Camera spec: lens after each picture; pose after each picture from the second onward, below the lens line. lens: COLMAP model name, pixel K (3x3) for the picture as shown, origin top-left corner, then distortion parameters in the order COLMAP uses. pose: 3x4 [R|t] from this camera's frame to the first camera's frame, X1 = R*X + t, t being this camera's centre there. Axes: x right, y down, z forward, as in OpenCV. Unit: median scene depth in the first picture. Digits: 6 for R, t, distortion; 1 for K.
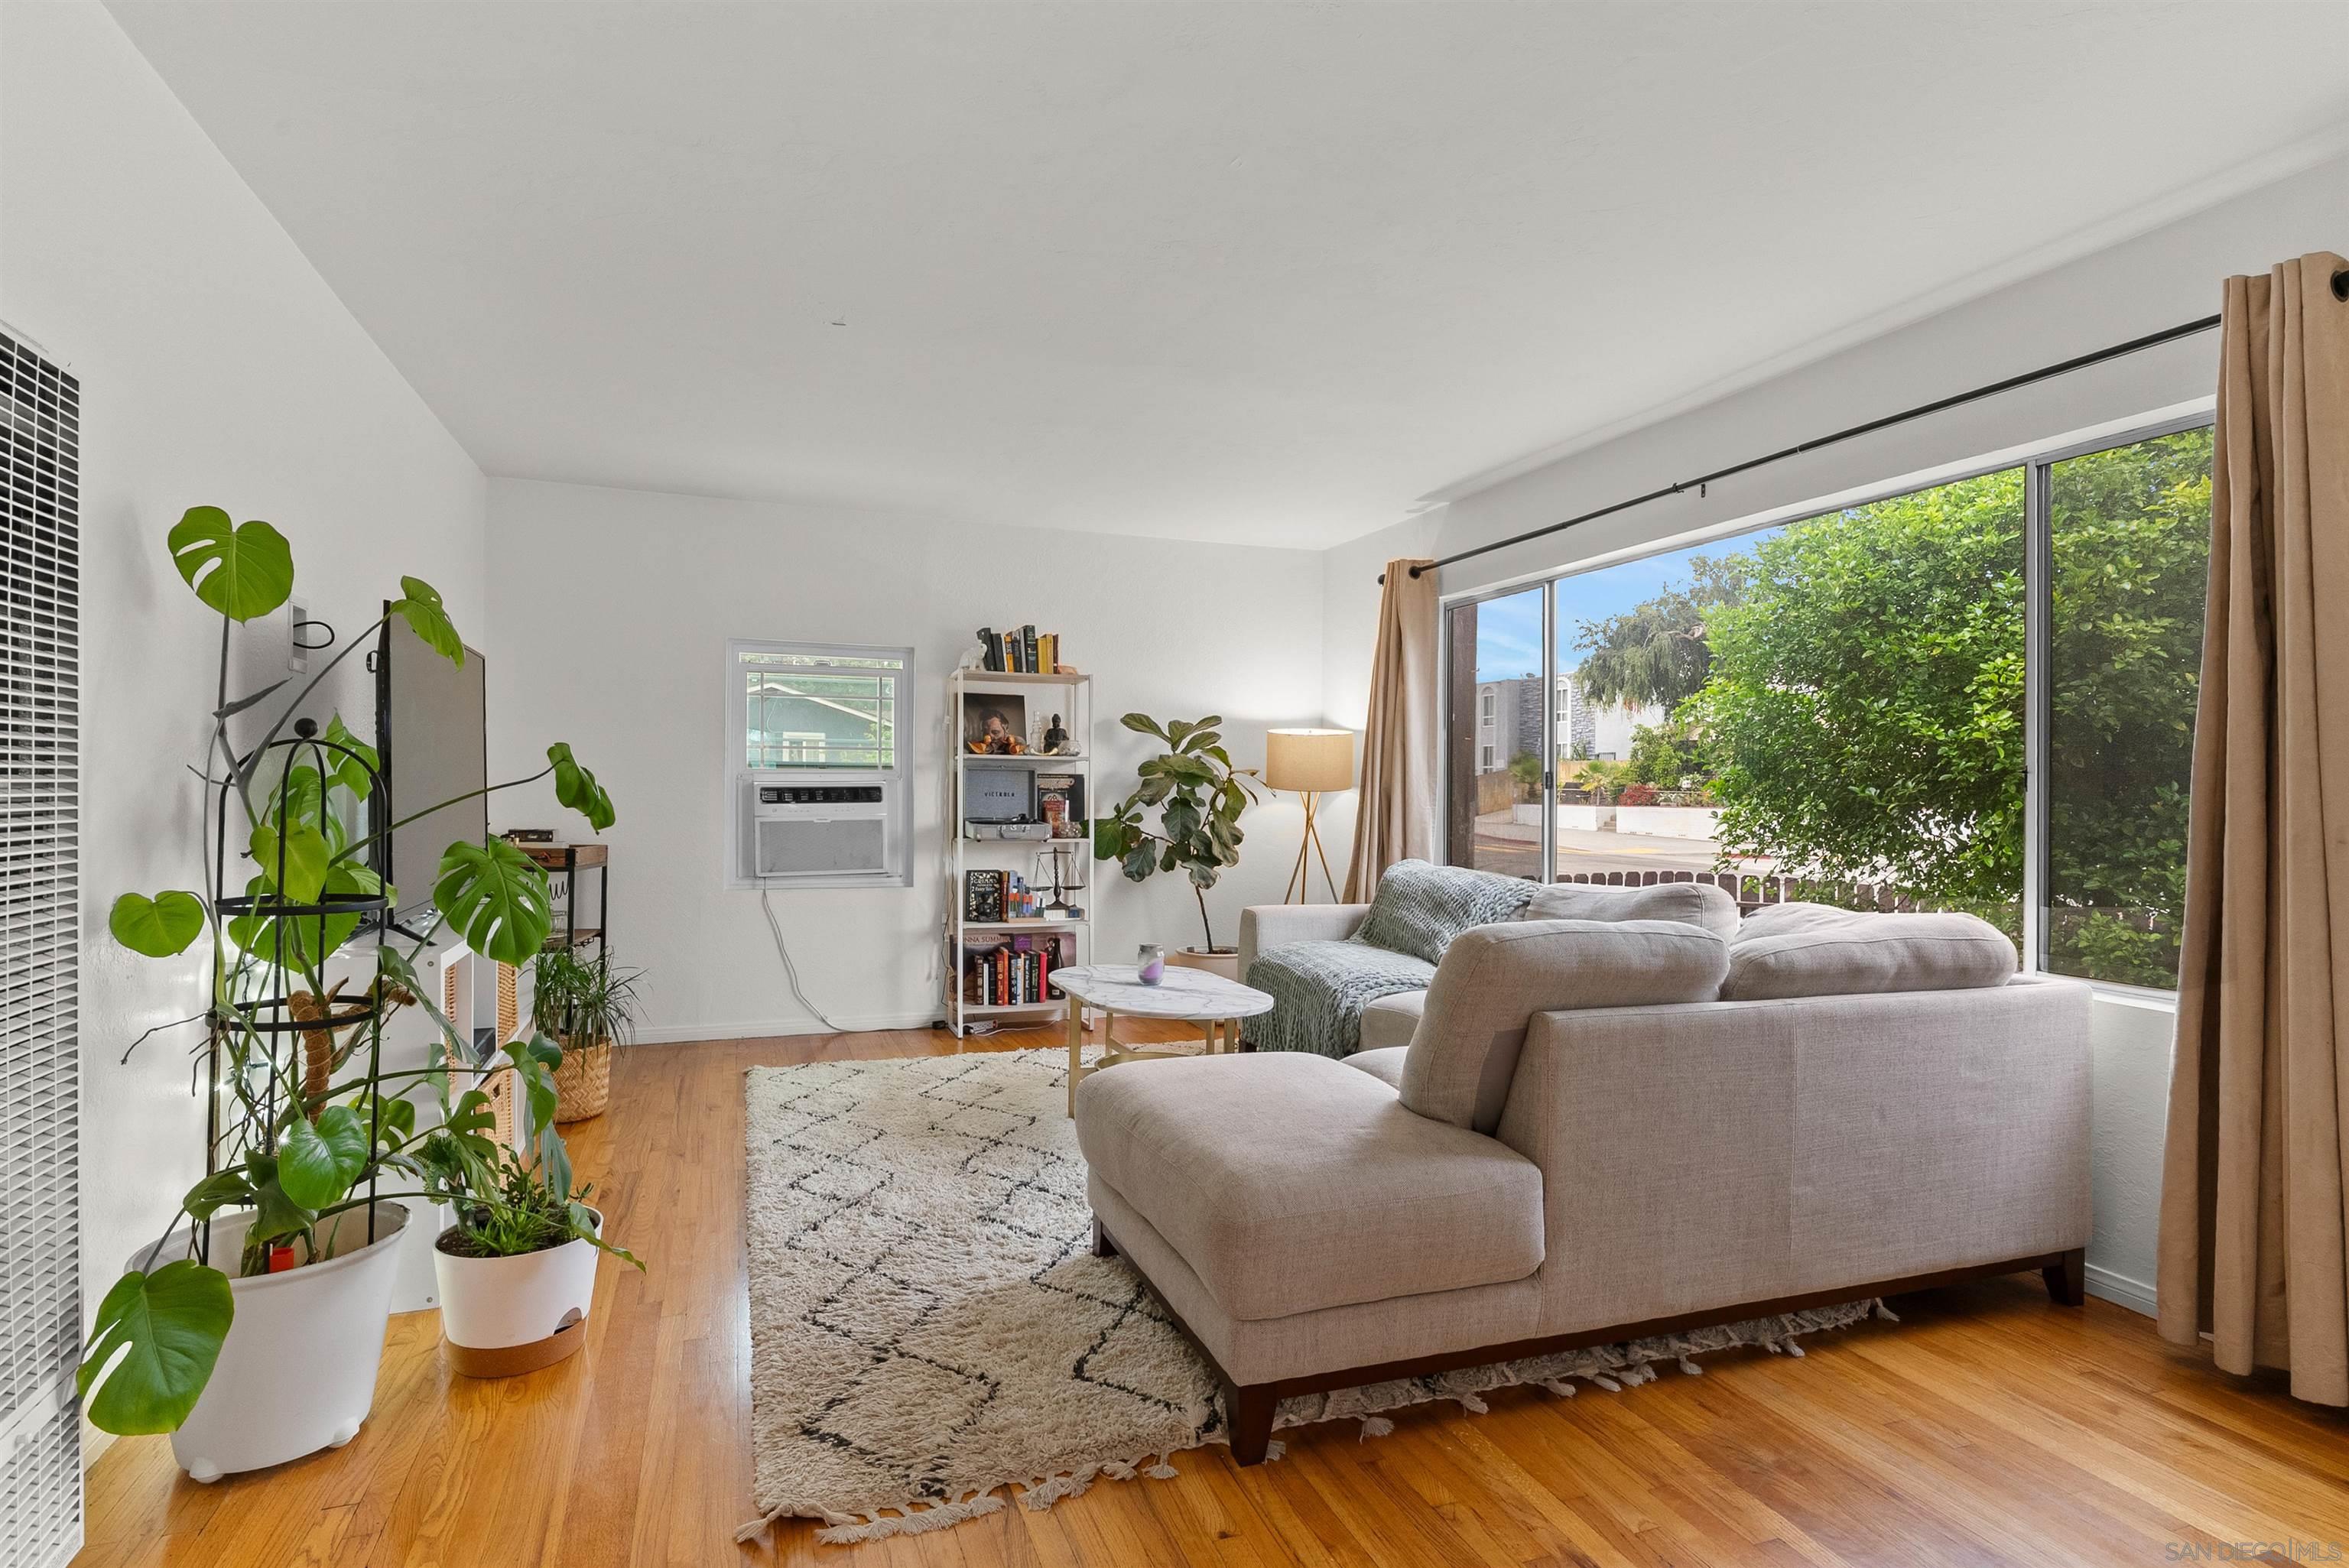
lens RADIAL K [[1148.2, 0, 1152.0], [0, 1148.2, 794.0], [0, 0, 1]] dist [0.004125, -0.000787]
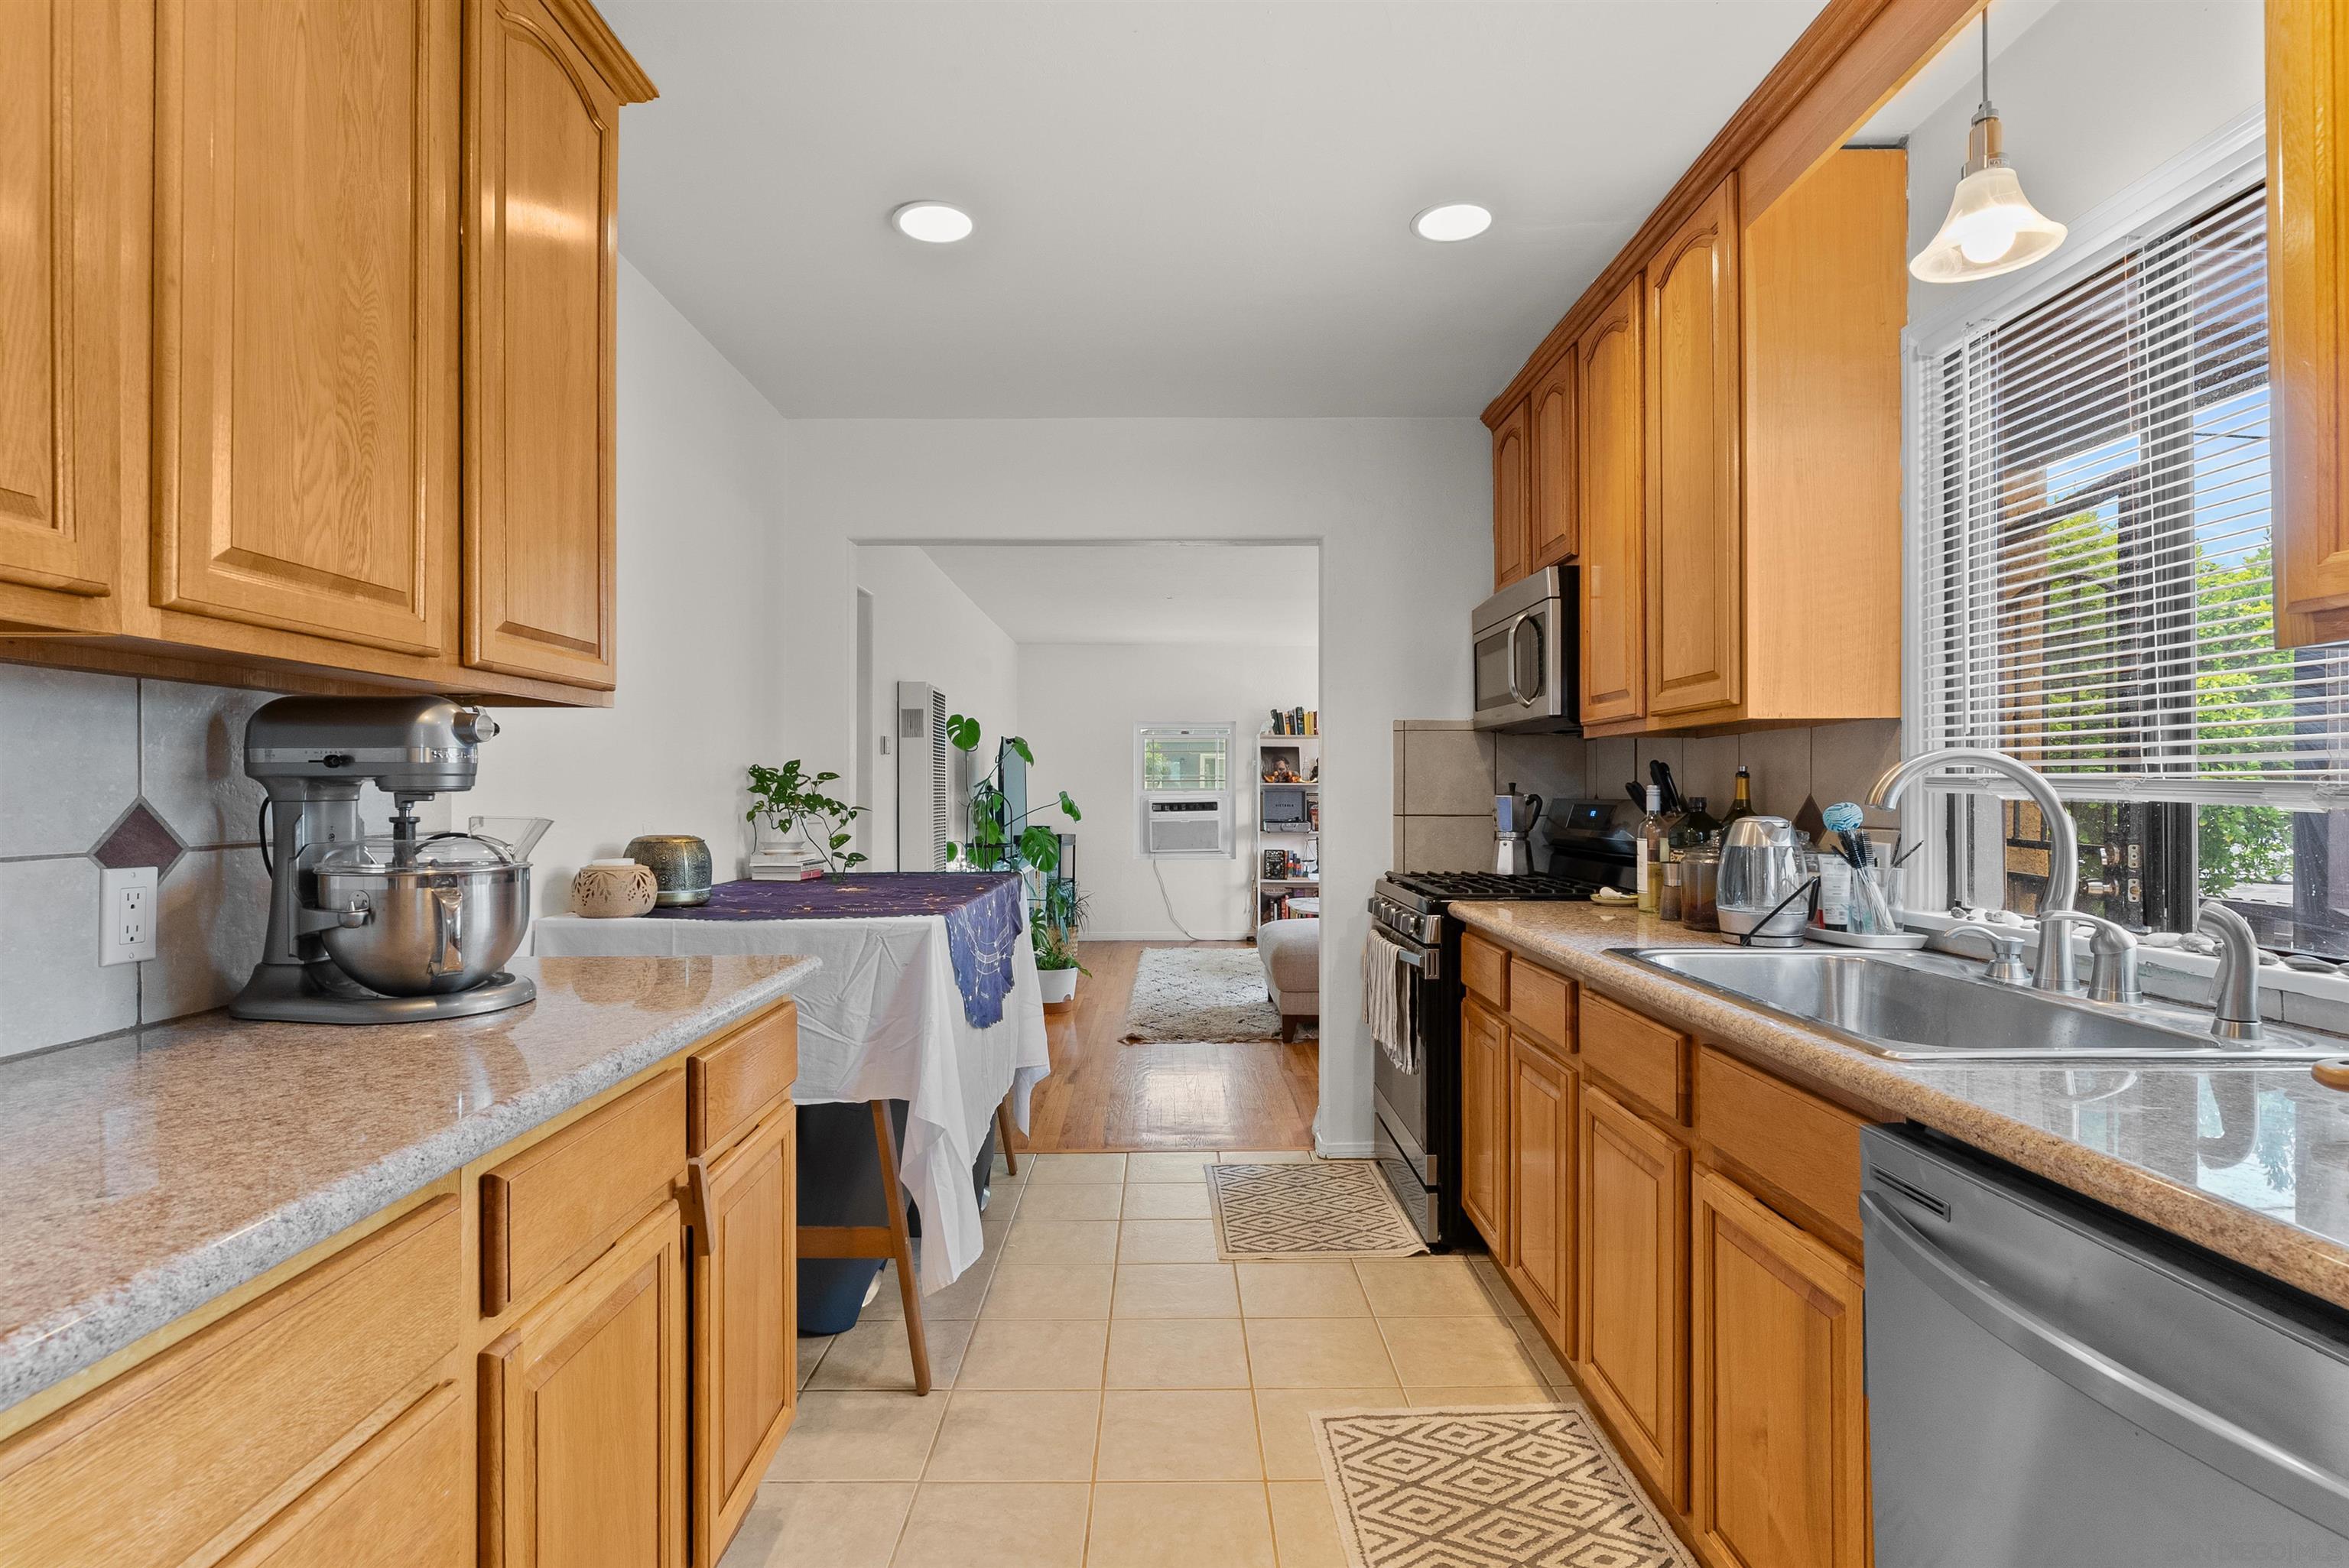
lens RADIAL K [[1148.2, 0, 1181.4], [0, 1148.2, 785.4], [0, 0, 1]] dist [0.004125, -0.000787]
pose [[0.940601, -0.011034, -0.339336, 0.309085], [0.006625, 0.999878, -0.014148, -0.006713], [0.339451, 0.011059, 0.940559, -0.670904]]
